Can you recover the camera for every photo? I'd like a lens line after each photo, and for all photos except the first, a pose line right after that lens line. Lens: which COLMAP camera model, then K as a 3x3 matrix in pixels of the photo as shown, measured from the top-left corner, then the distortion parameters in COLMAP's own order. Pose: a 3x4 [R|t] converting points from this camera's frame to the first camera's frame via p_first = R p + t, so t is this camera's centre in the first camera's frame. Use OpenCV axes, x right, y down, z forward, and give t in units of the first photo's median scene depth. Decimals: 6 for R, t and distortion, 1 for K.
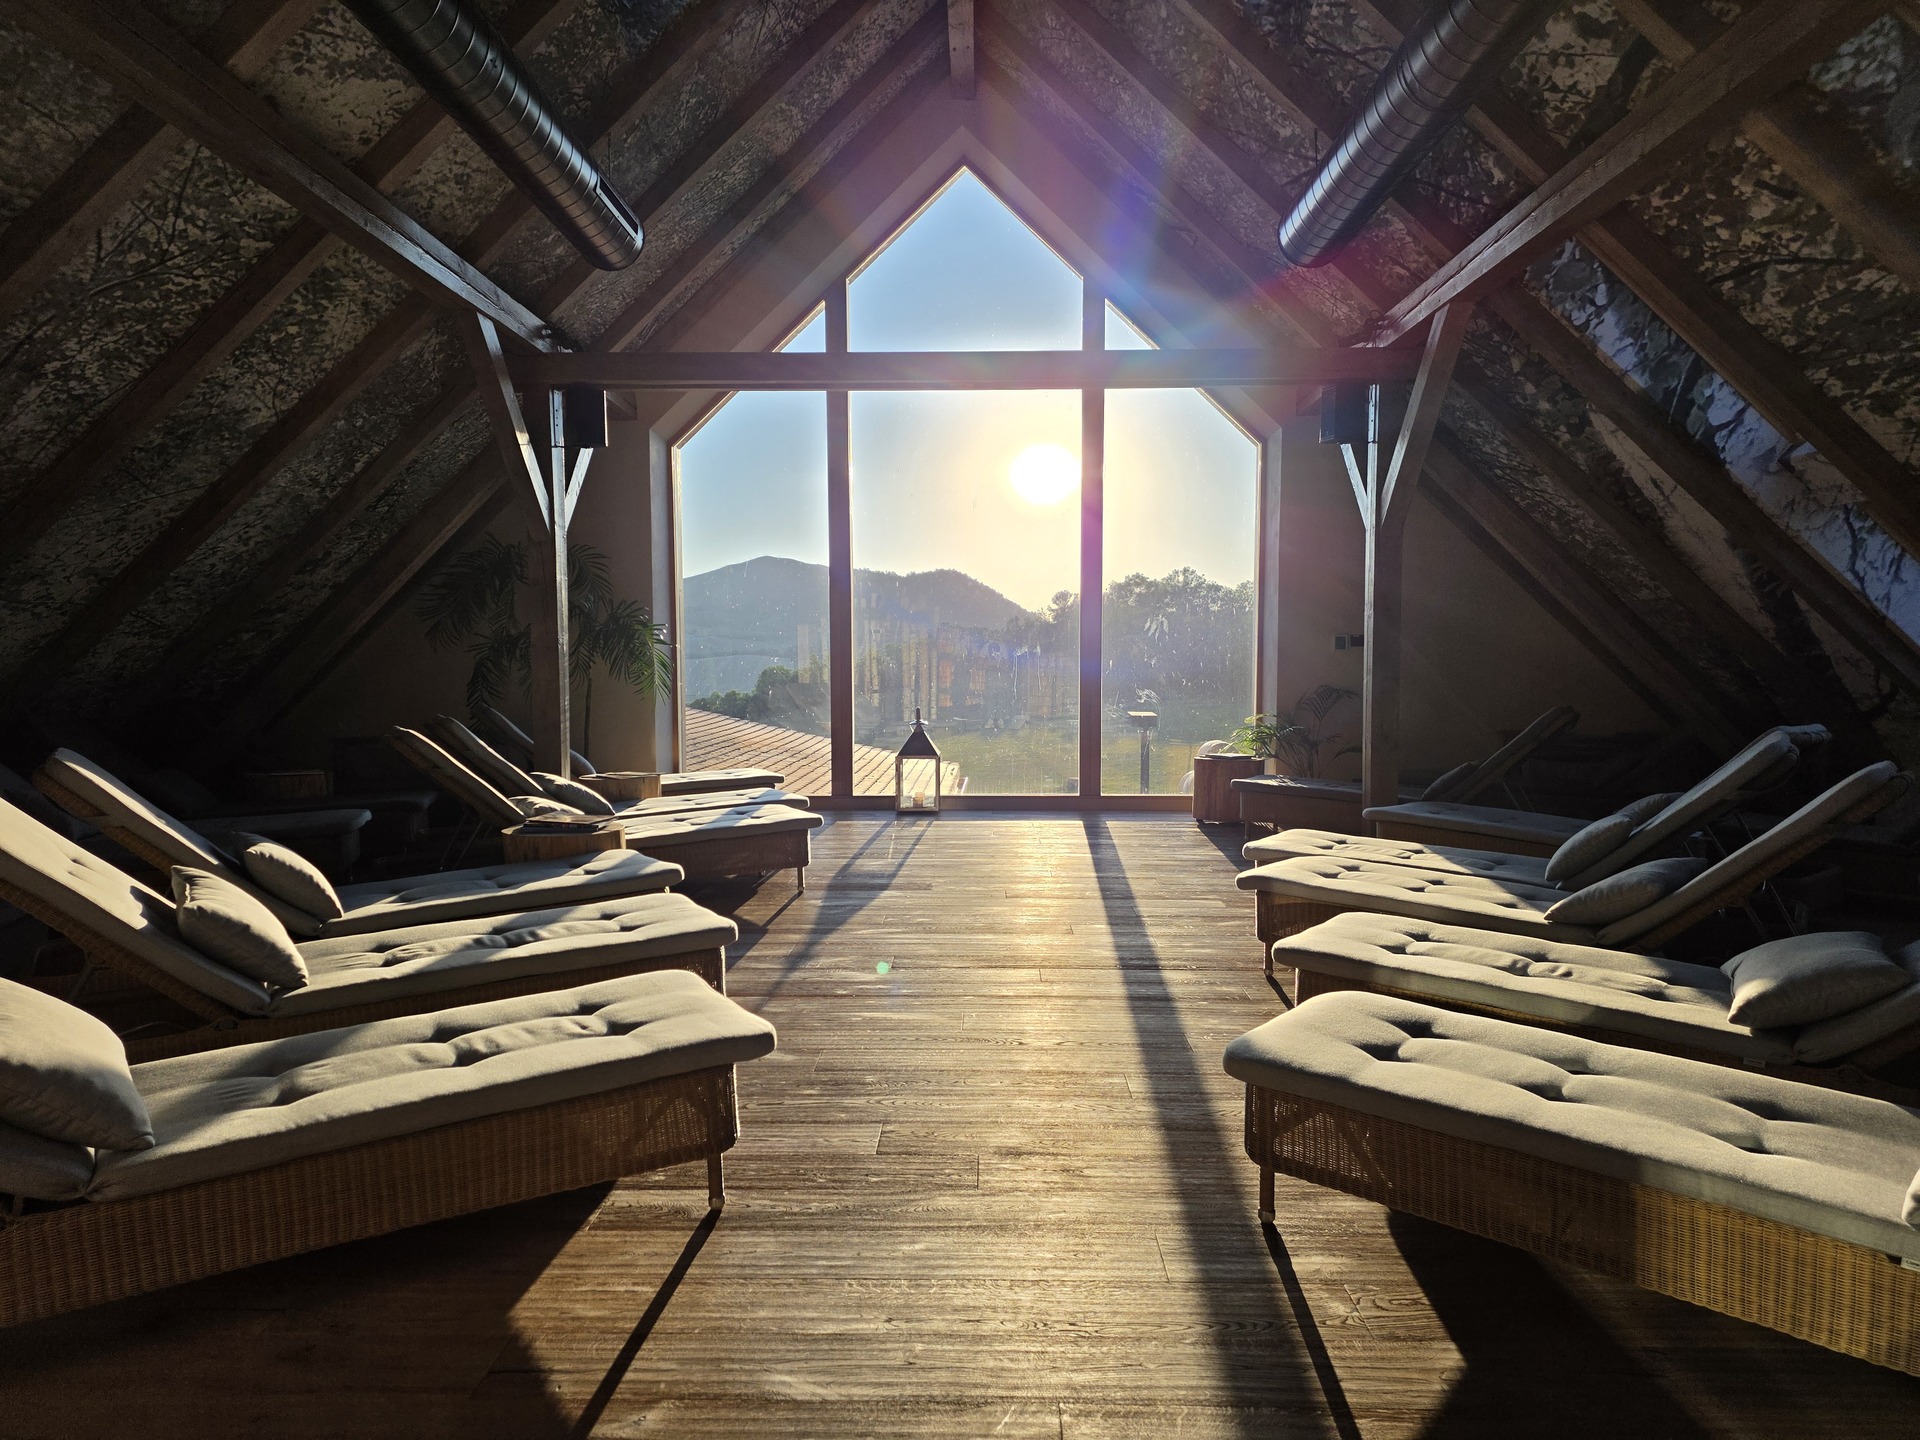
lens RADIAL K [[1284.6, 0, 963.6], [0, 1284.6, 721.2], [0, 0, 1]] dist [0.074881, -0.053733]
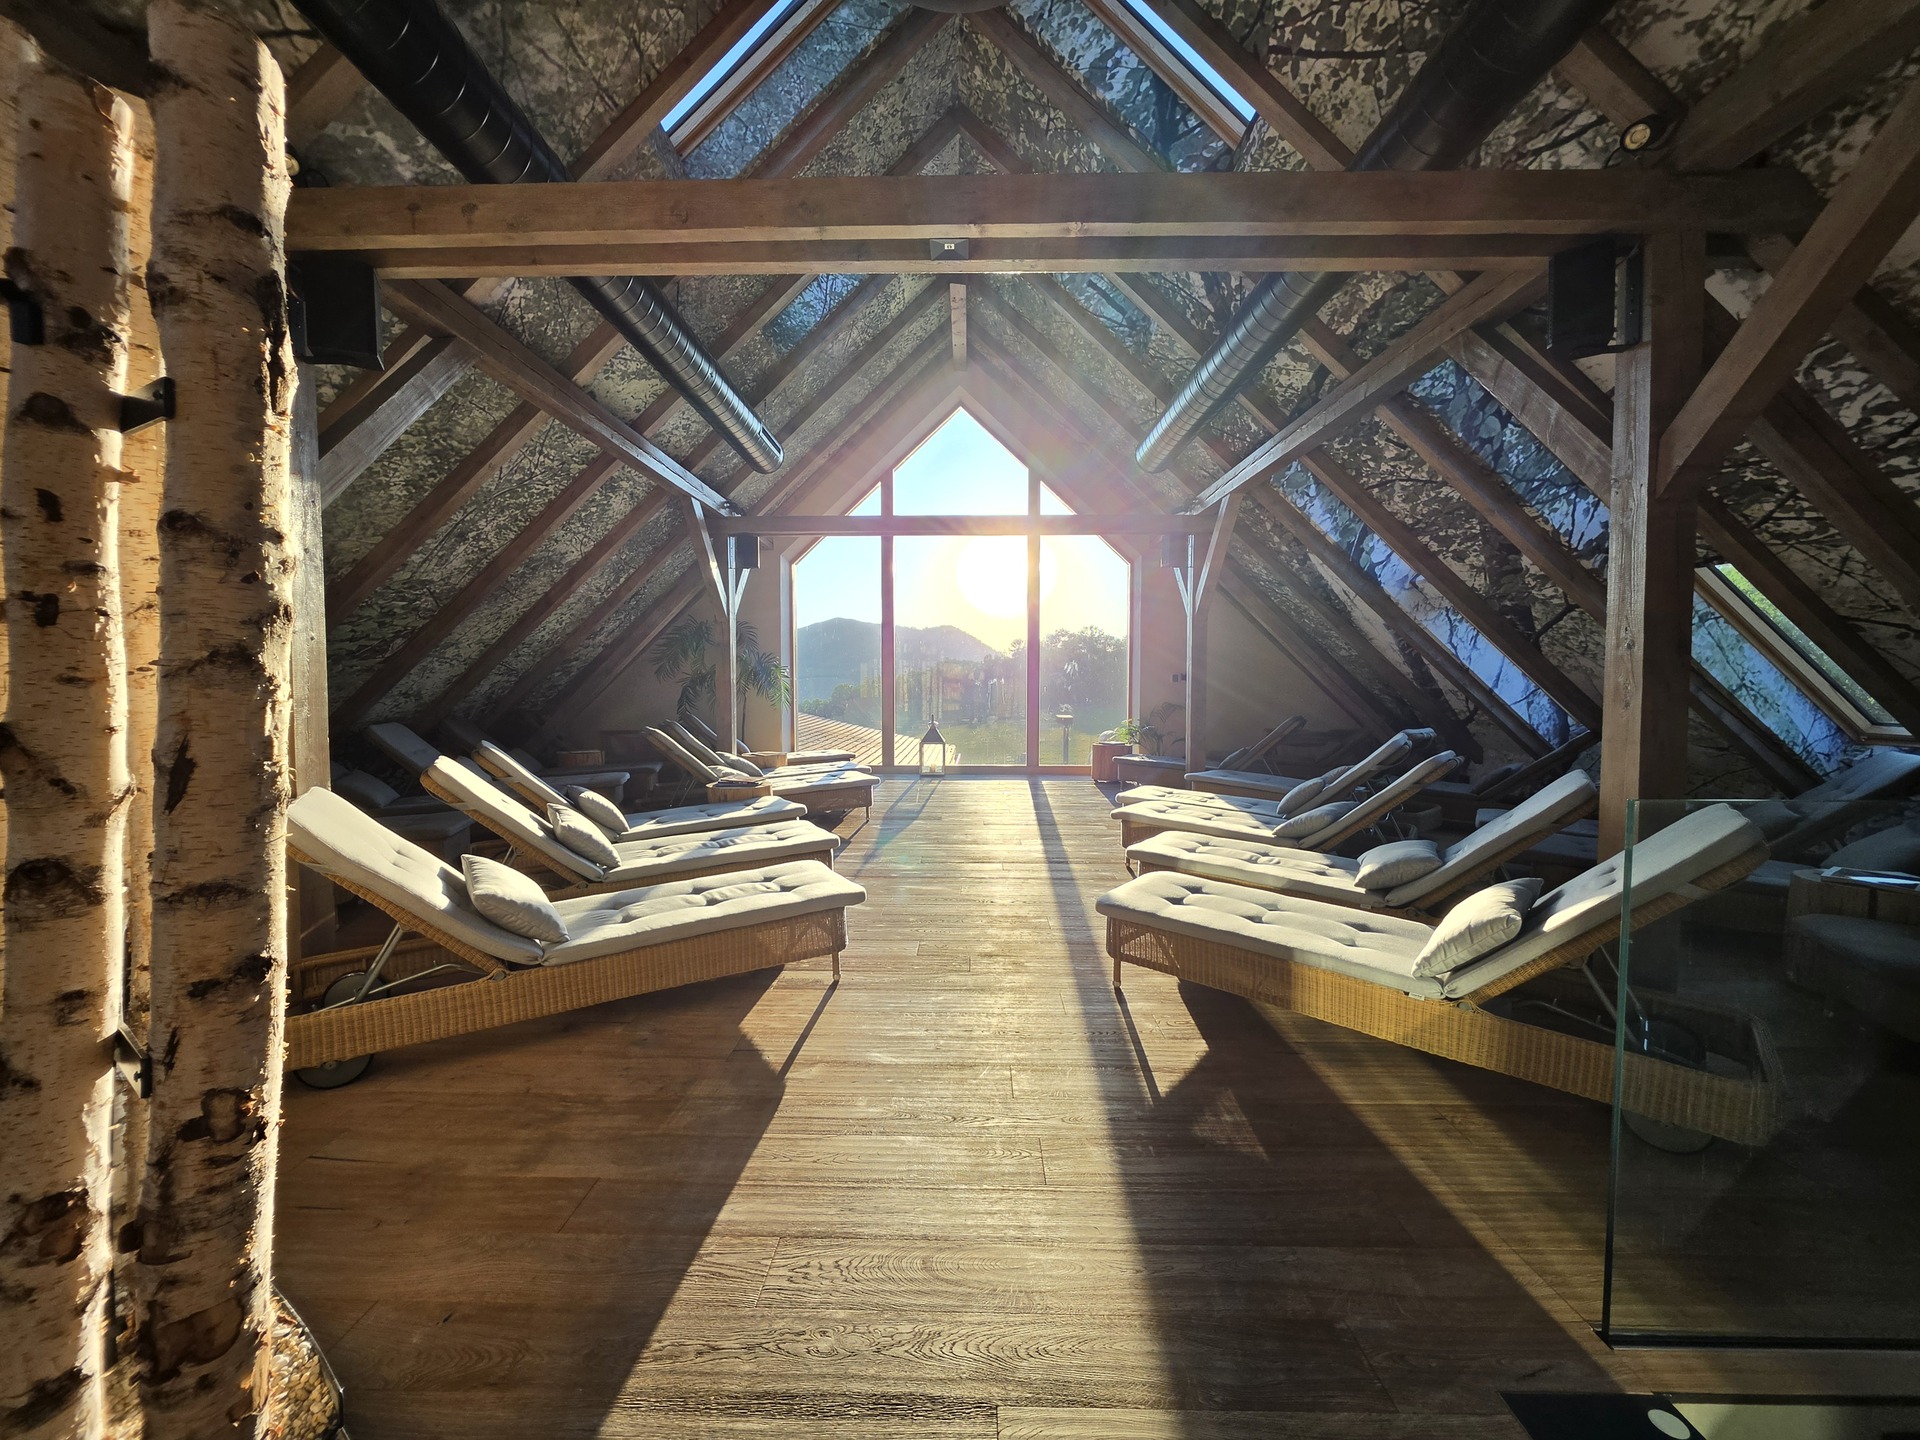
lens RADIAL K [[781.0, 0, 954.0], [0, 781.0, 710.4], [0, 0, 1]] dist [0.000541, 0.000482]
pose [[0.999988, 0.002534, -0.004262, -0.005290], [-0.002574, 0.999952, -0.009482, -0.012348], [0.004237, 0.009493, 0.999946, -0.104330]]
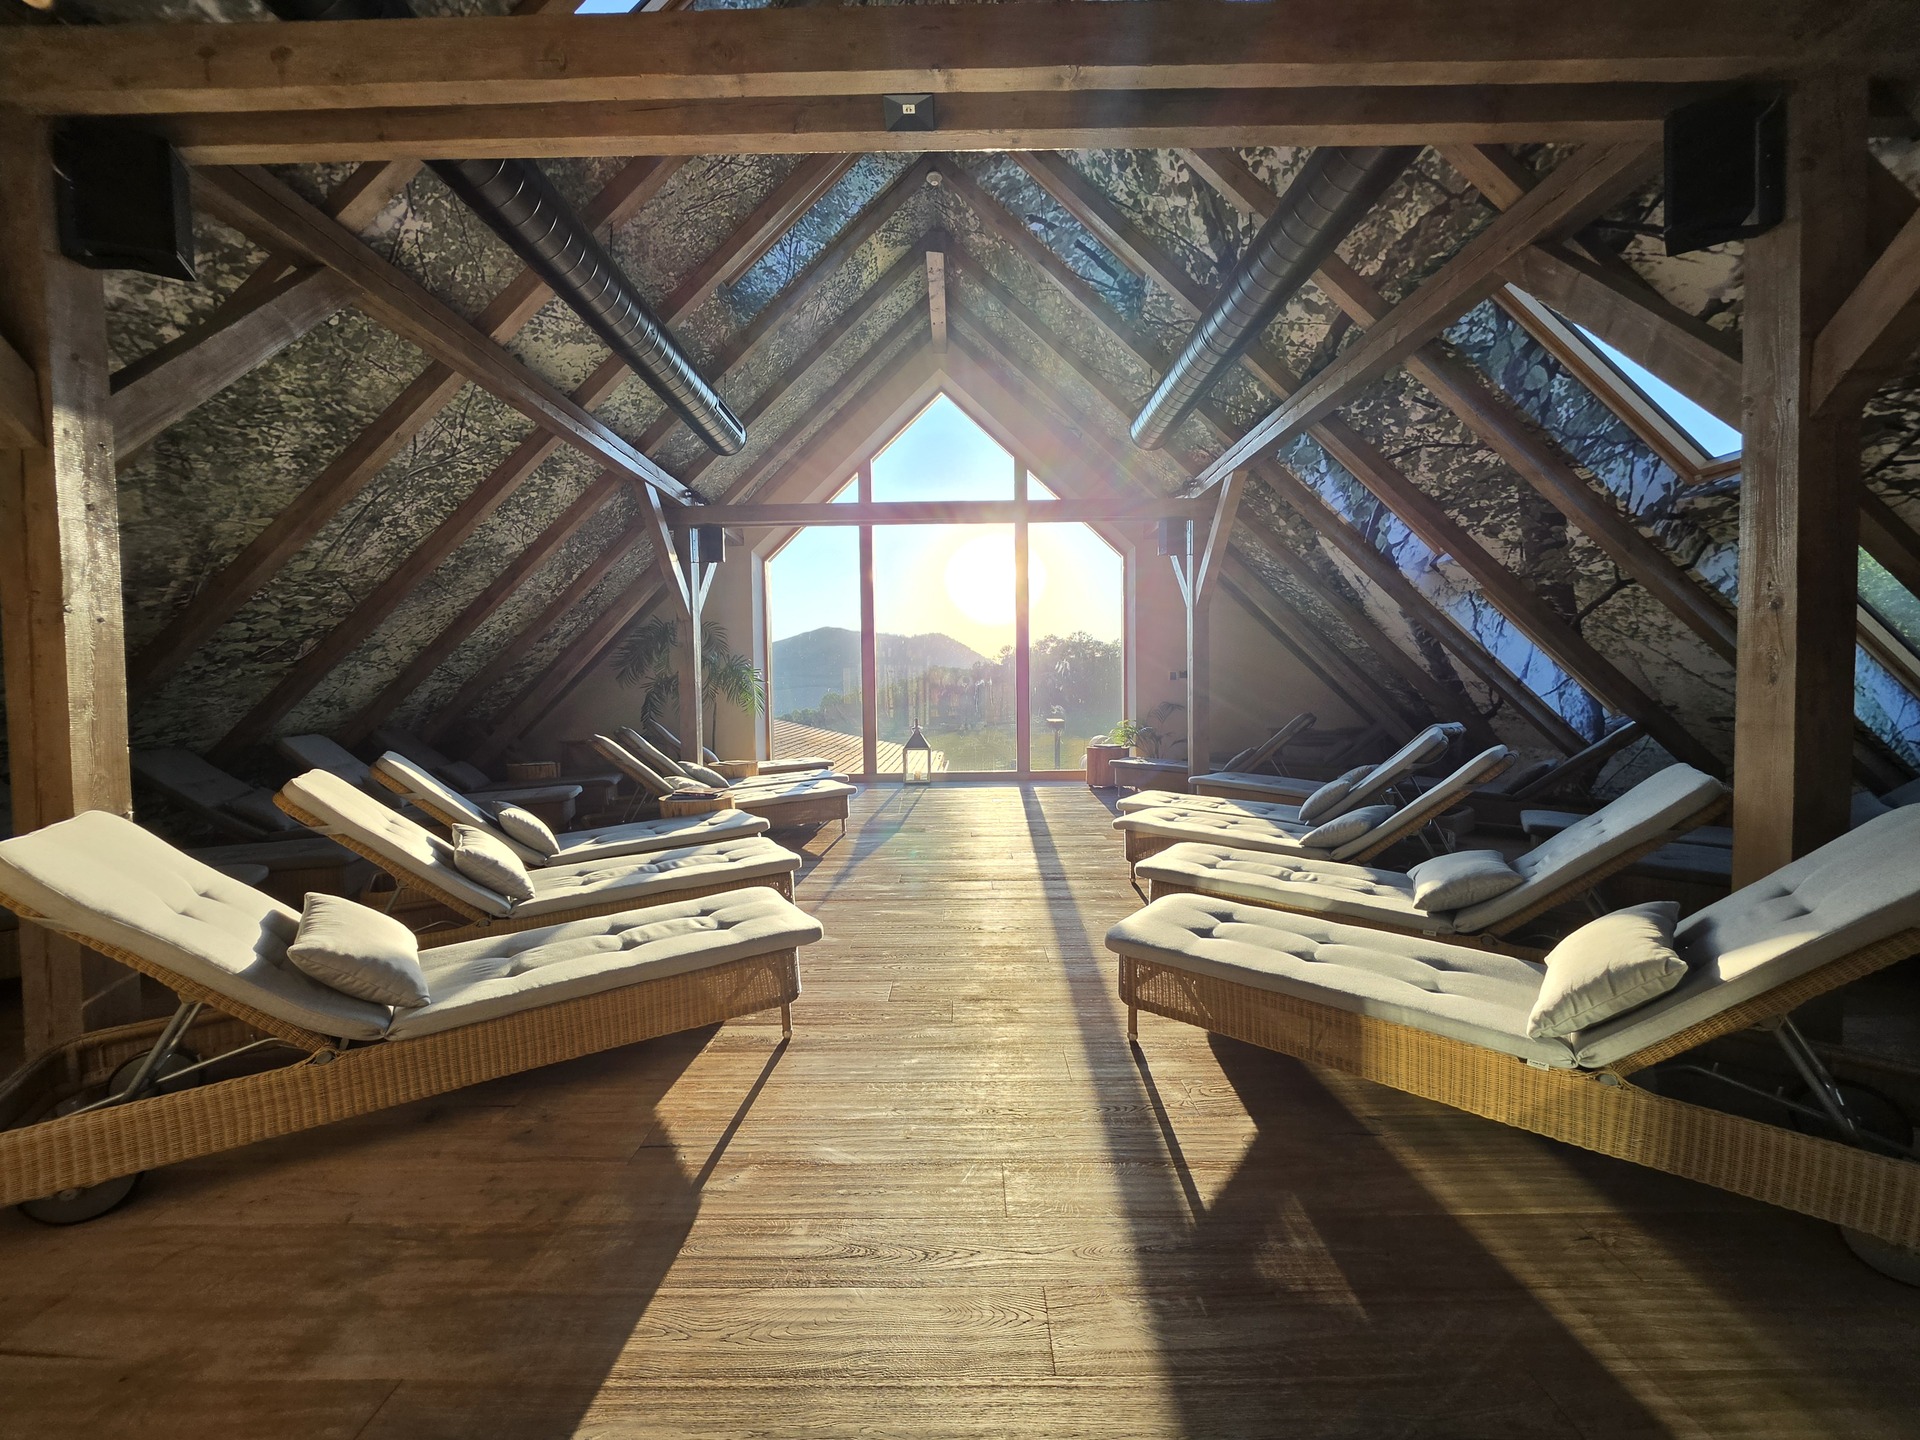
lens RADIAL K [[781.0, 0, 954.9], [0, 781.0, 710.6], [0, 0, 1]] dist [0.000541, 0.000482]
pose [[0.999870, -0.012512, 0.010154, 0.005808], [0.012704, 0.999736, -0.019148, -0.002246], [-0.009912, 0.019275, 0.999765, 0.021311]]
